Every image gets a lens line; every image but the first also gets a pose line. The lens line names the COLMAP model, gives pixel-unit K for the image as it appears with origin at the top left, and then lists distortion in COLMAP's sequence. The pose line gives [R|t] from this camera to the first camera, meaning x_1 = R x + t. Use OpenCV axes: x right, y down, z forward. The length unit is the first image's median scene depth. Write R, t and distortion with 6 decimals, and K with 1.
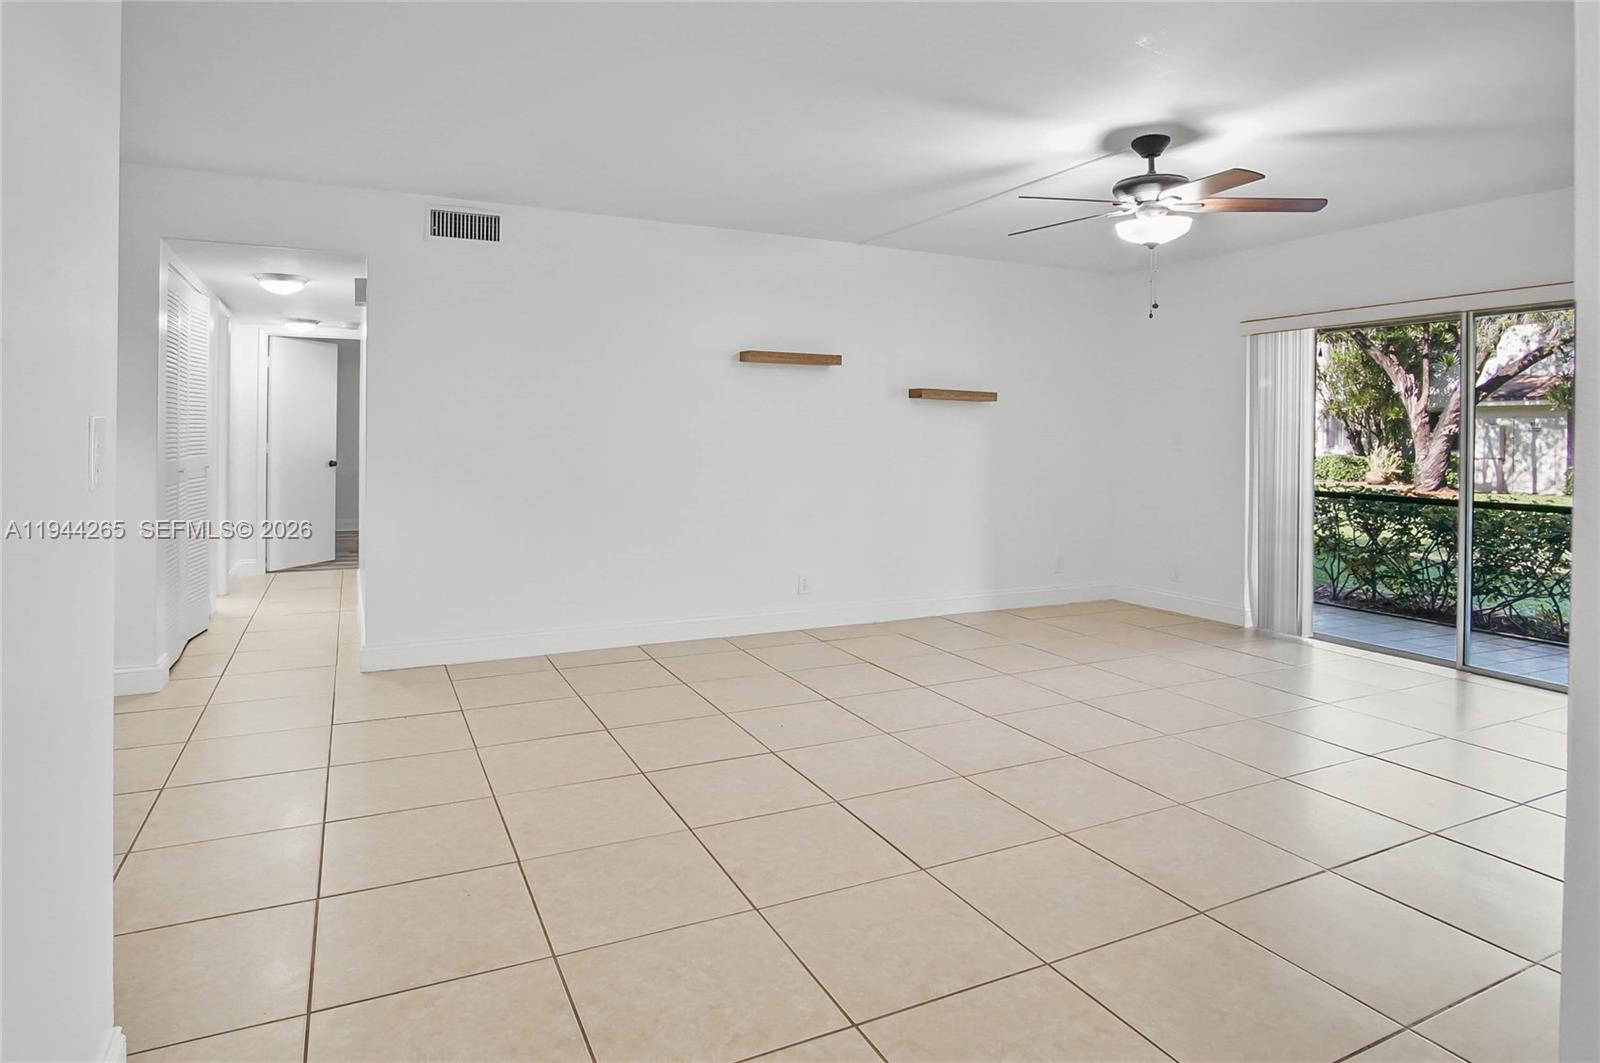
lens RADIAL K [[880.7, 0, 795.3], [0, 880.7, 438.9], [0, 0, 1]] dist [0.000542, 0.001073]
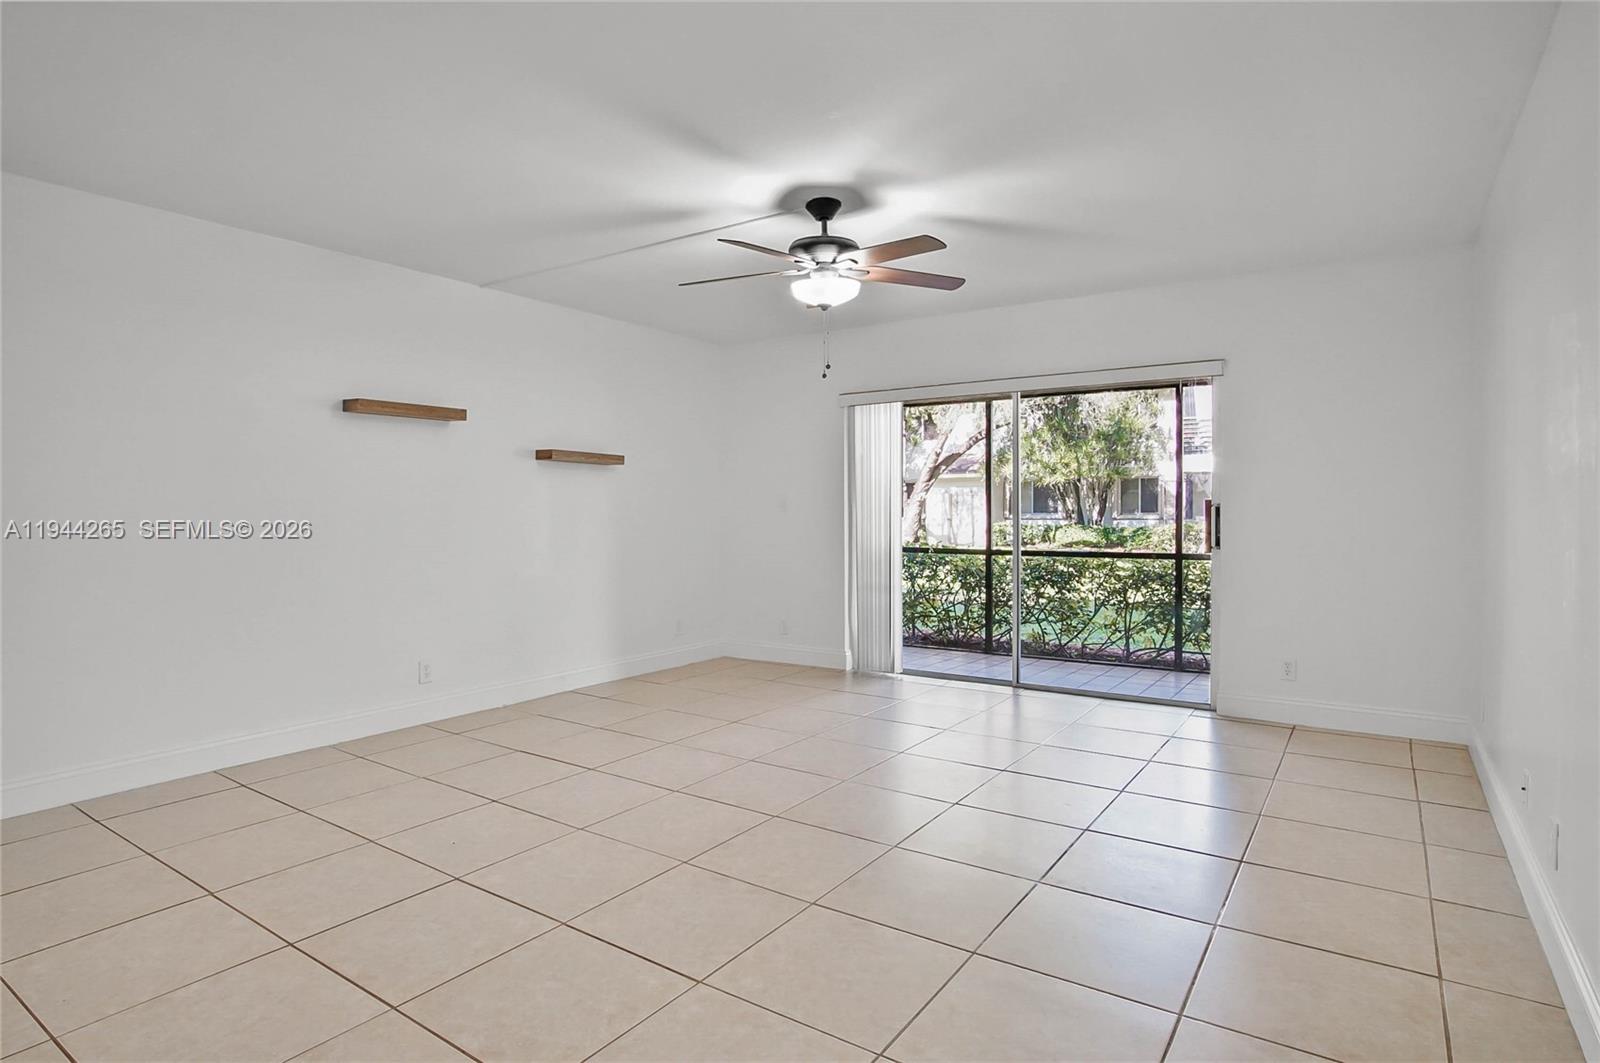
lens RADIAL K [[856.6, 0, 763.9], [0, 856.6, 523.5], [0, 0, 1]] dist [-0.018966, 0.000232]
pose [[0.887659, -0.021927, 0.459978, -0.088584], [0.014958, 0.999712, 0.018789, 0.008832], [-0.460257, -0.009798, 0.887731, 0.110629]]
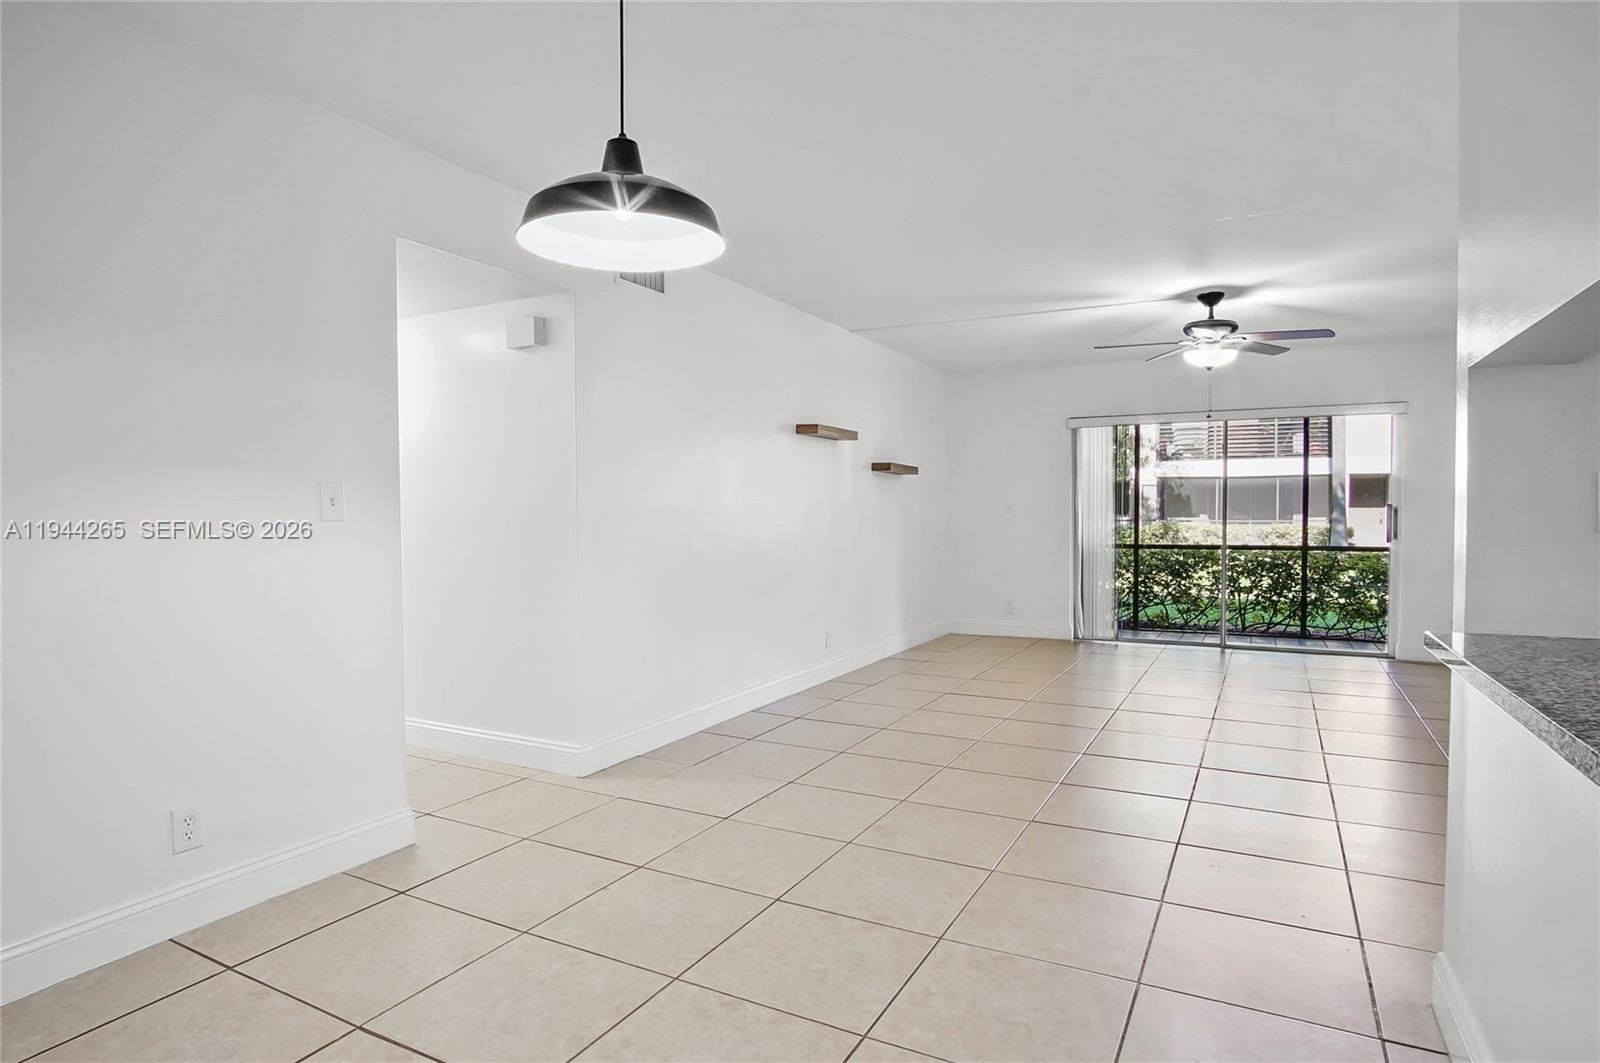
lens RADIAL K [[856.9, 0, 800.0], [0, 856.9, 531.5], [0, 0, 1]] dist [-0.000167, 0.000261]
pose [[0.830890, -0.026495, 0.555806, -0.697240], [0.013092, 0.999520, 0.028074, 0.000639], [-0.556283, -0.016050, 0.830838, 0.147113]]
